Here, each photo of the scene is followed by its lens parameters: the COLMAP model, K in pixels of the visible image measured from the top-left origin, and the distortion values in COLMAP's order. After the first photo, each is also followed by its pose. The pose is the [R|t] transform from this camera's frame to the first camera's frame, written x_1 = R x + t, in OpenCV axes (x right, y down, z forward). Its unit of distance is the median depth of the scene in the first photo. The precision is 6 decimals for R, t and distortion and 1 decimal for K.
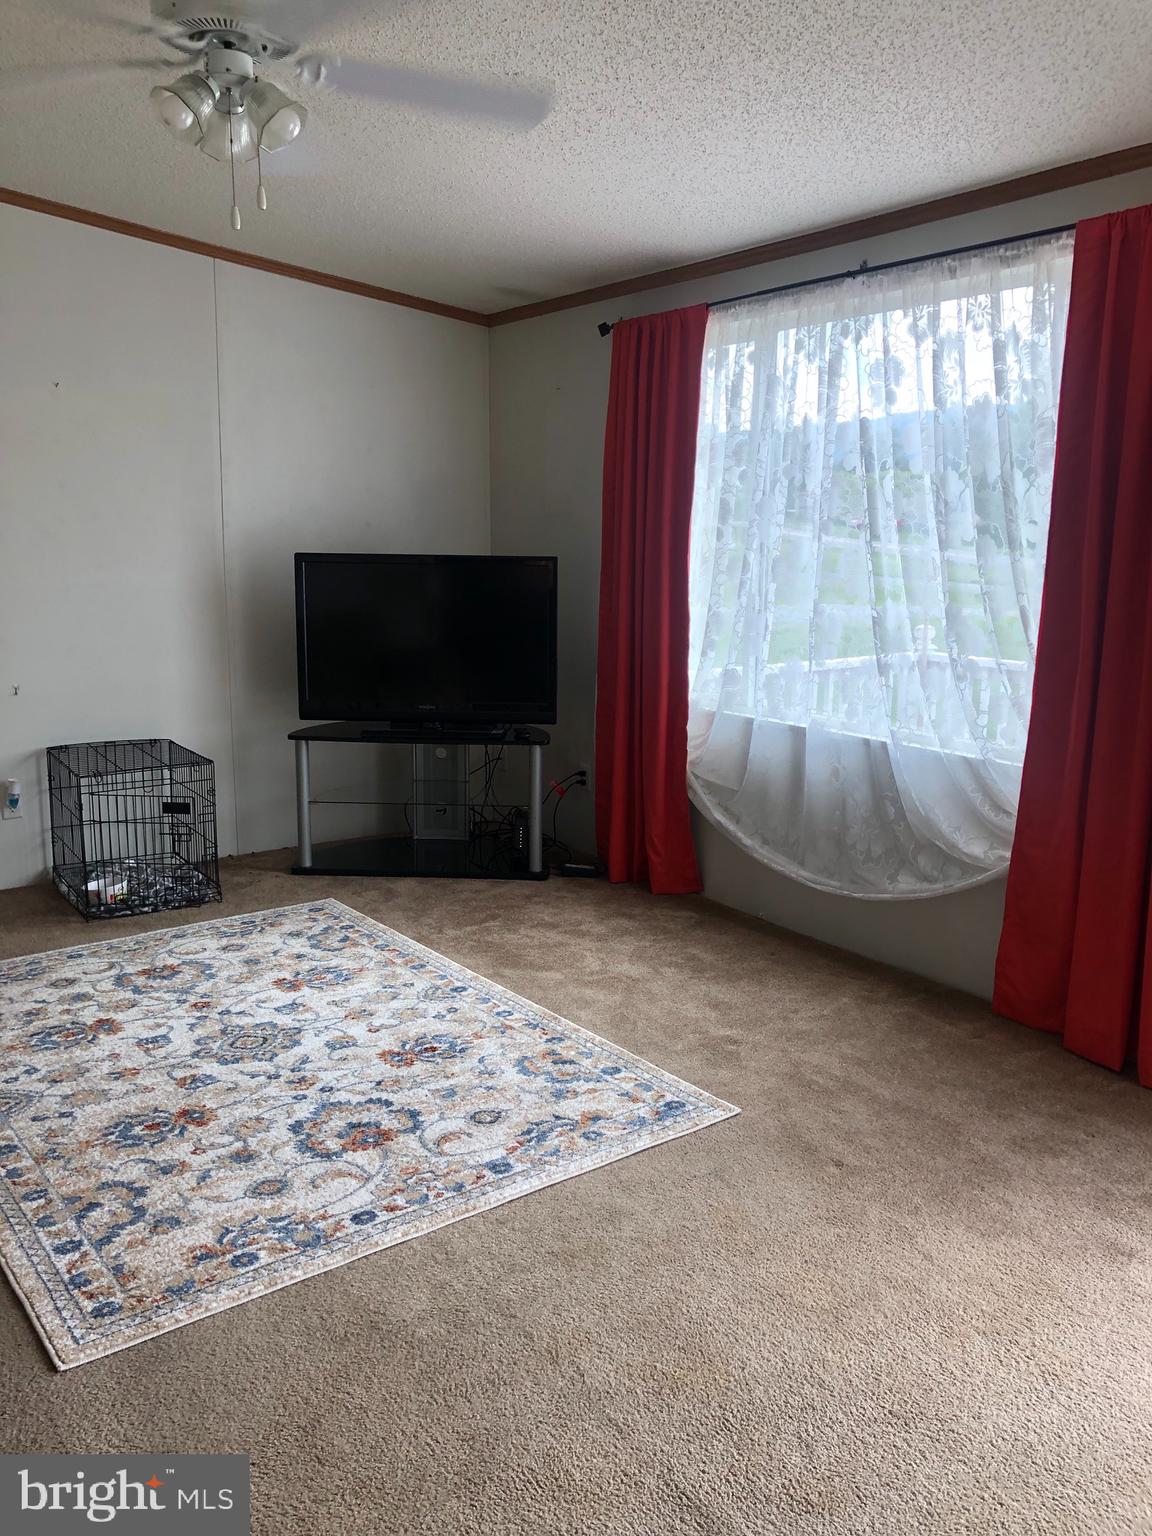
lens RADIAL K [[1256.6, 0, 581.4], [0, 1256.6, 772.6], [0, 0, 1]] dist [0.008399, -0.027410]
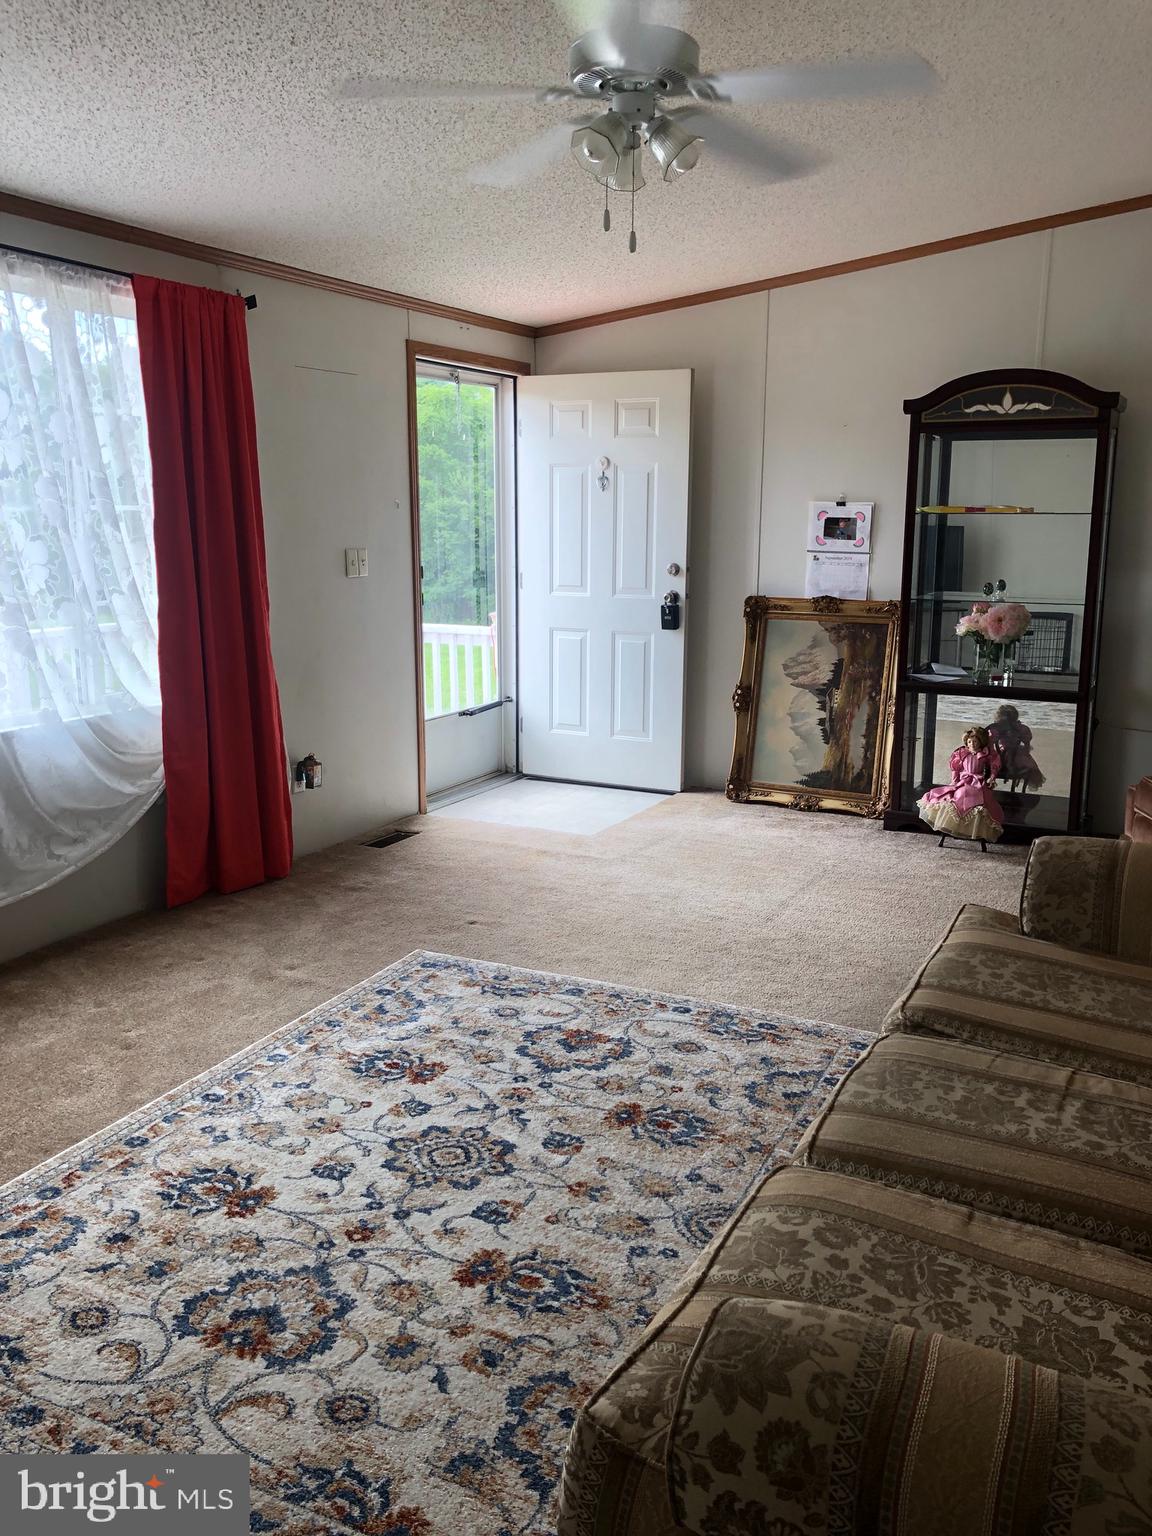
lens RADIAL K [[1256.6, 0, 579.1], [0, 1256.6, 769.2], [0, 0, 1]] dist [0.008399, -0.027410]
pose [[-0.453342, -0.183994, 0.872139, -0.953407], [0.170912, 0.942362, 0.287650, -0.236879], [-0.874797, 0.279463, -0.395765, 1.165014]]
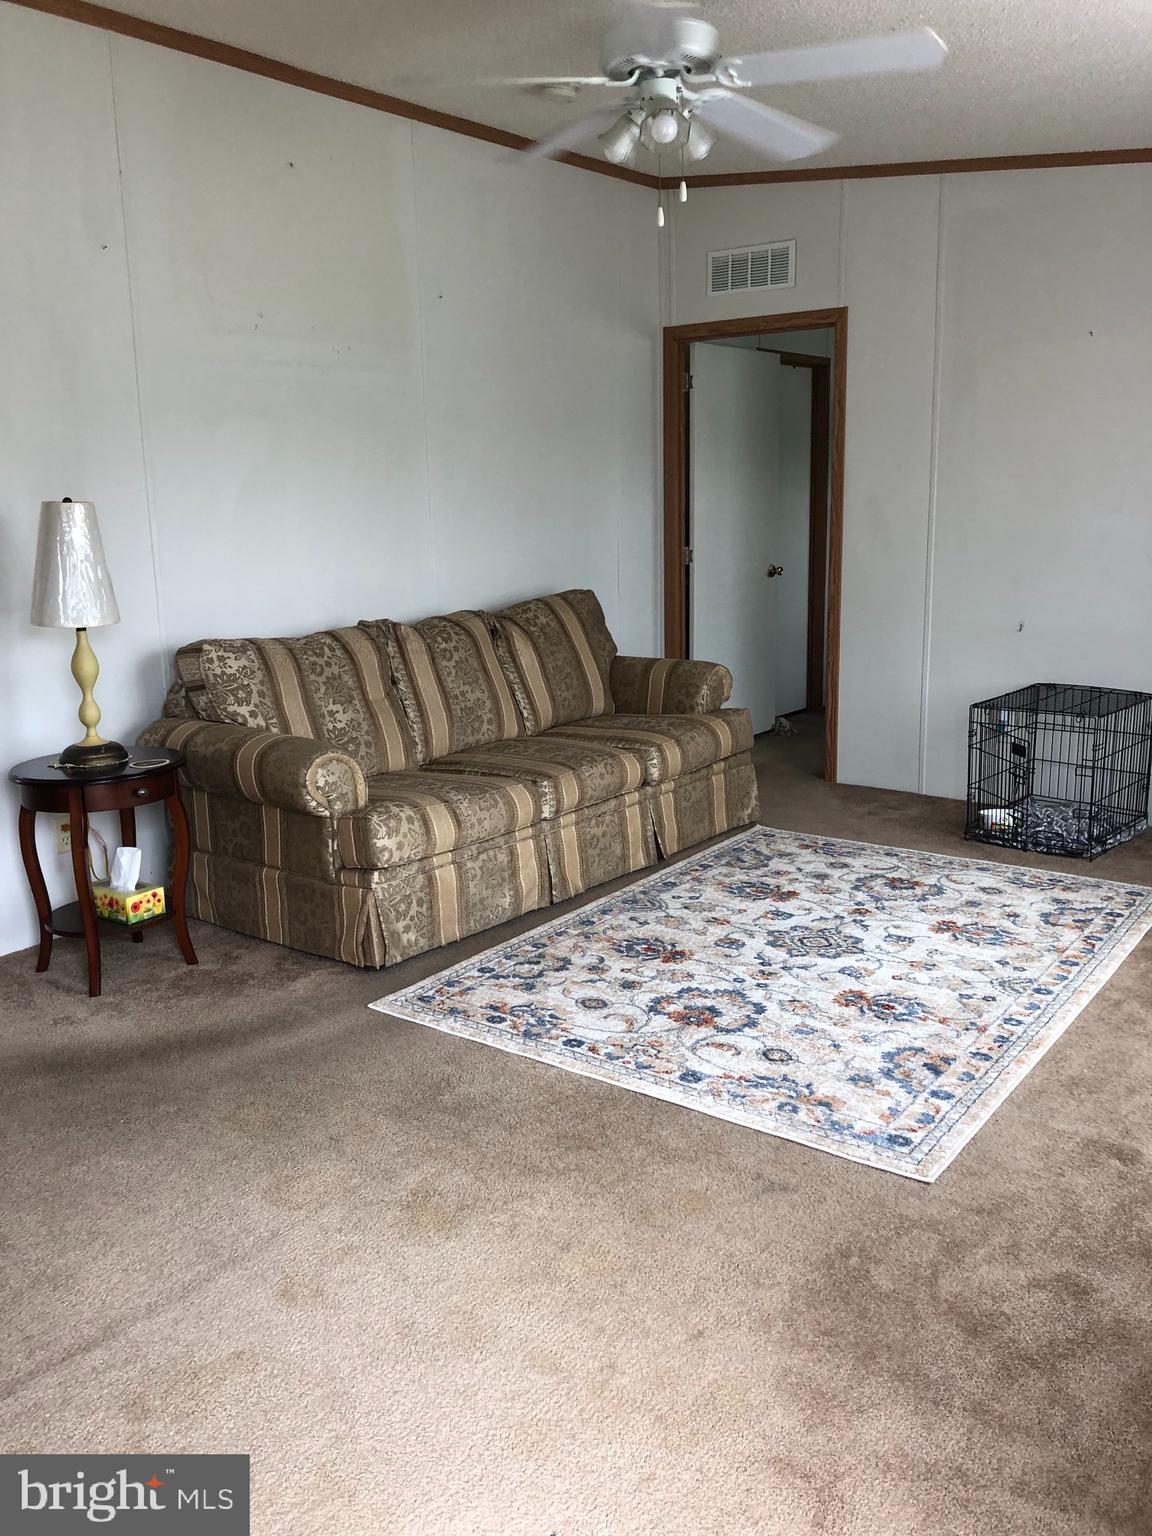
lens RADIAL K [[1256.6, 0, 577.2], [0, 1256.6, 765.7], [0, 0, 1]] dist [0.008399, -0.027410]
pose [[0.275207, 0.193921, -0.941624, 0.679546], [-0.166210, 0.974294, 0.152072, -0.068667], [0.946908, 0.114656, 0.300364, 0.447918]]
